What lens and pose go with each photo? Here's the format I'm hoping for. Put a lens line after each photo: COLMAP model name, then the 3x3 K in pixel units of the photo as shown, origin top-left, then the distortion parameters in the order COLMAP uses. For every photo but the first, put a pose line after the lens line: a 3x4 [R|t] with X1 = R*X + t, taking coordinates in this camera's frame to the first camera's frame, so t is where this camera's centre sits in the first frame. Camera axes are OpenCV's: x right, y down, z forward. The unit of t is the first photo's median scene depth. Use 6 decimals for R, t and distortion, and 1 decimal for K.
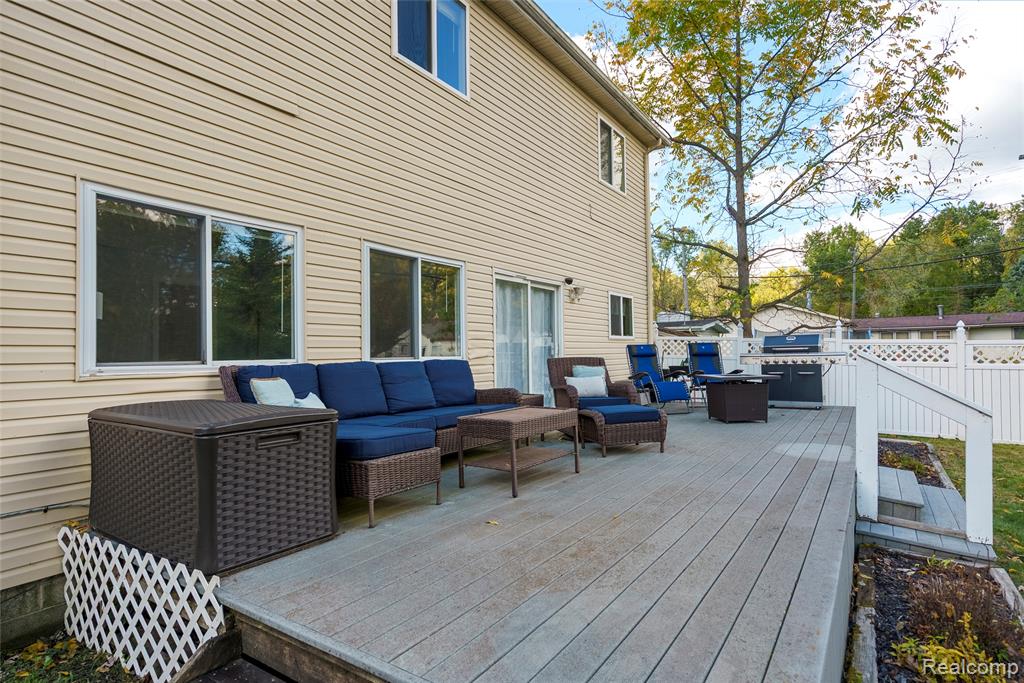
lens RADIAL K [[532.8, 0, 517.6], [0, 532.8, 337.3], [0, 0, 1]] dist [0.001525, 0.001389]
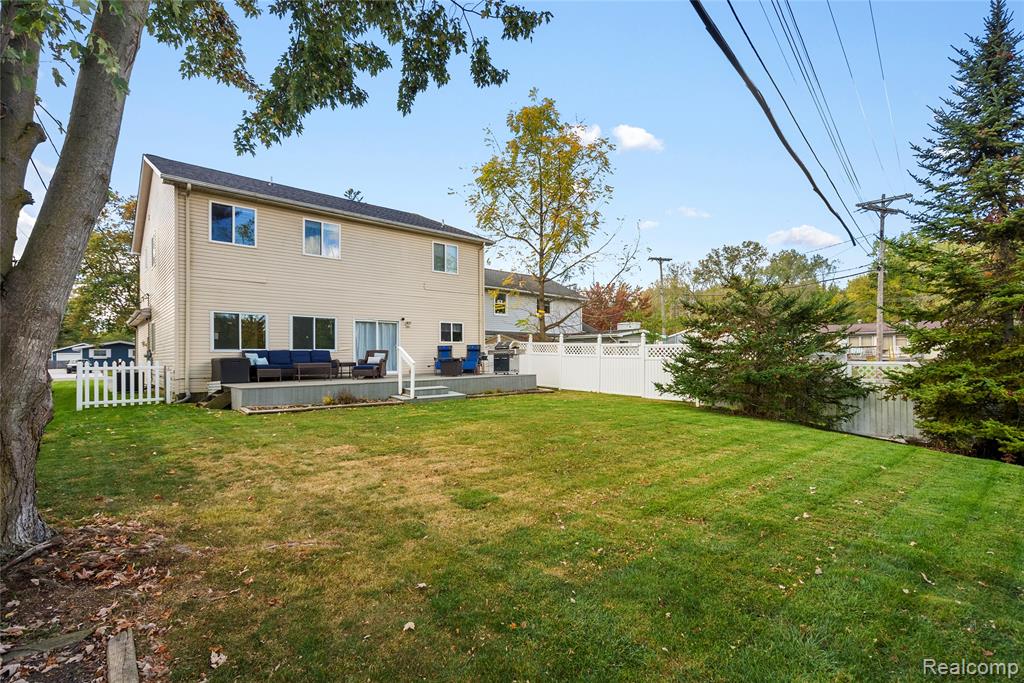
lens RADIAL K [[467.0, 0, 510.4], [0, 467.0, 350.1], [0, 0, 1]] dist [-0.001087, -0.000234]
pose [[0.970224, 0.002897, -0.242190, 1.532347], [0.002184, 0.999783, 0.020708, -0.012030], [0.242198, -0.020621, 0.970008, -1.317751]]
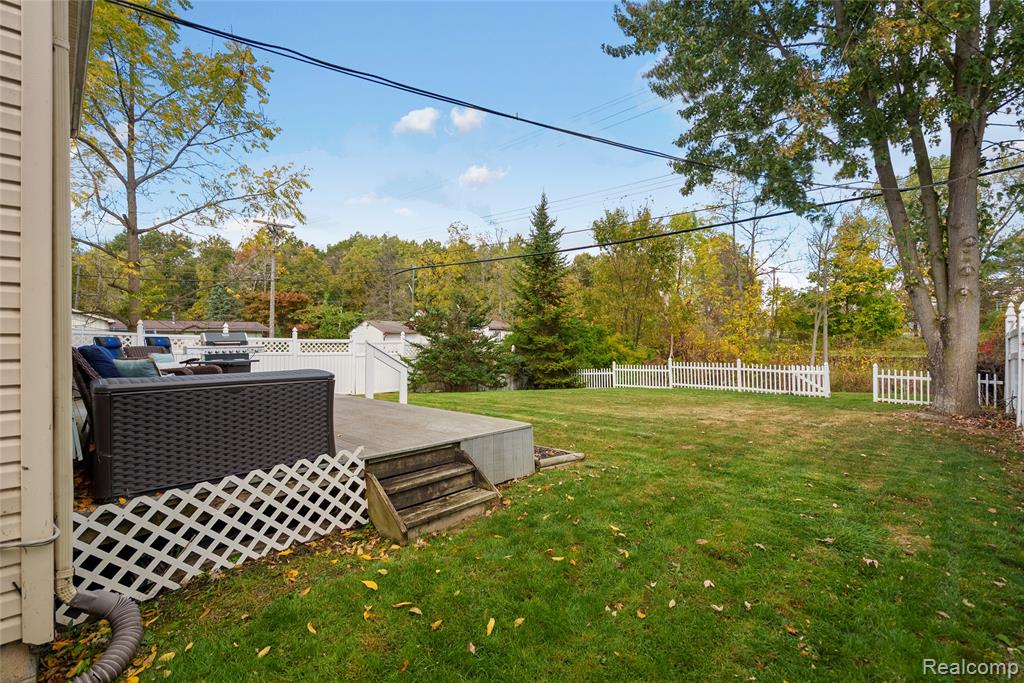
lens RADIAL K [[459.6, 0, 512.0], [0, 459.6, 341.5], [0, 0, 1]] dist [-0.013993, 0.011812]
pose [[0.201228, 0.015572, 0.979421, -0.773818], [-0.021554, 0.999702, -0.011466, 0.025665], [-0.979307, -0.018803, 0.201504, 0.047321]]
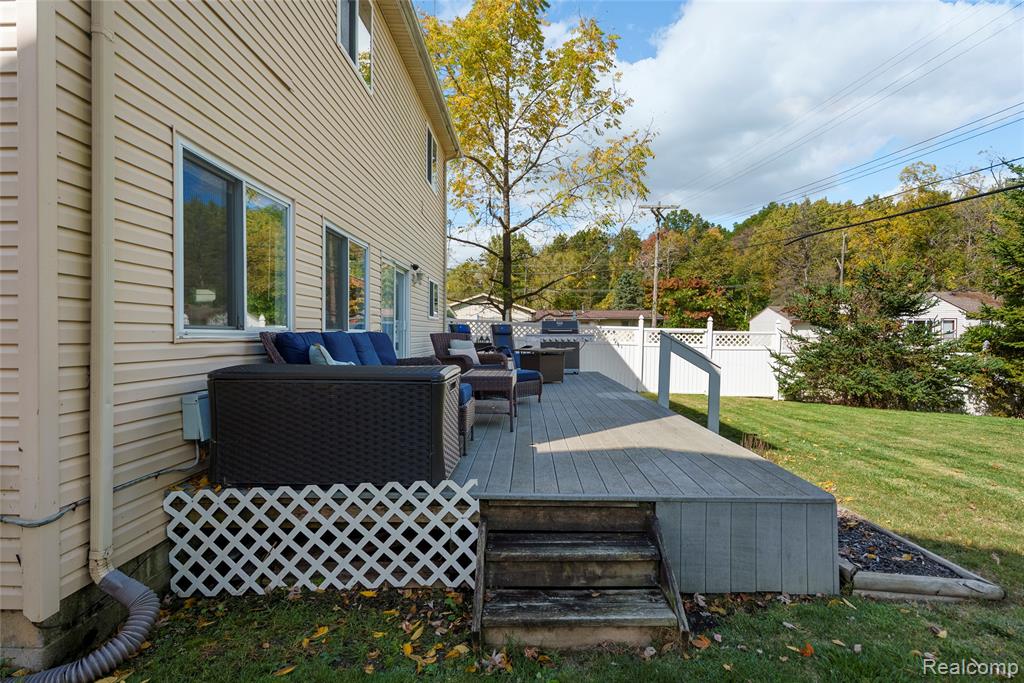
lens RADIAL K [[503.2, 0, 516.3], [0, 503.2, 340.2], [0, 0, 1]] dist [0.000690, 0.000456]
pose [[0.841044, 0.012783, 0.540816, -0.435793], [-0.034993, 0.998913, 0.030807, 0.014837], [-0.539834, -0.044834, 0.840576, -0.052830]]
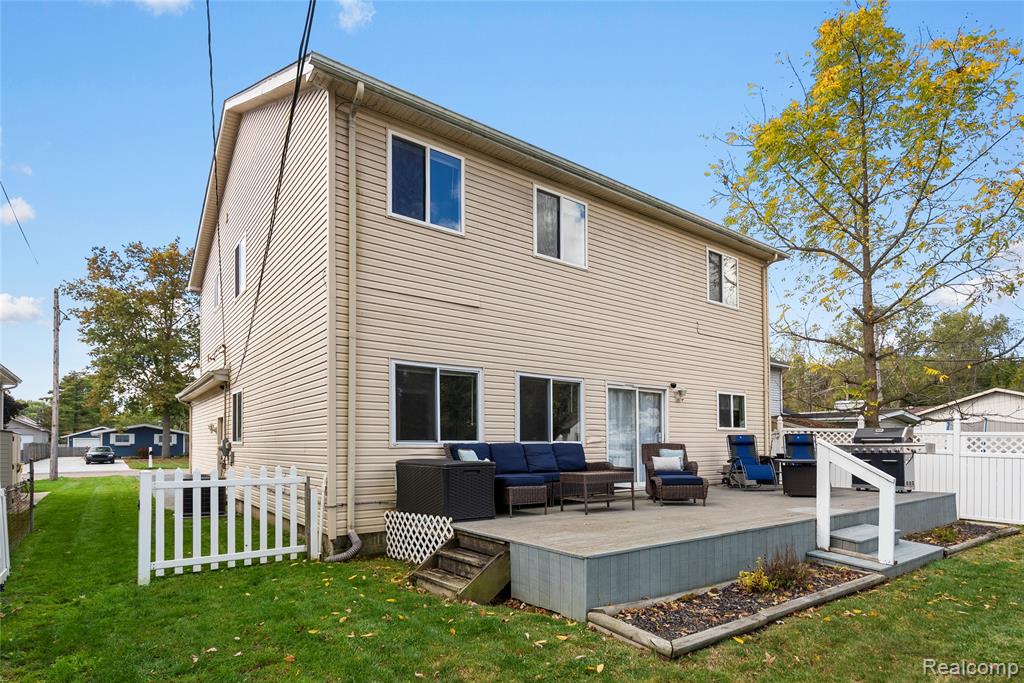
lens RADIAL K [[547.2, 0, 513.0], [0, 547.2, 436.1], [0, 0, 1]] dist [-0.000649, 0.000229]
pose [[0.943850, 0.009333, -0.330241, 0.240225], [-0.003353, 0.999820, 0.018671, -0.008553], [0.330356, -0.016516, 0.943712, -0.560962]]
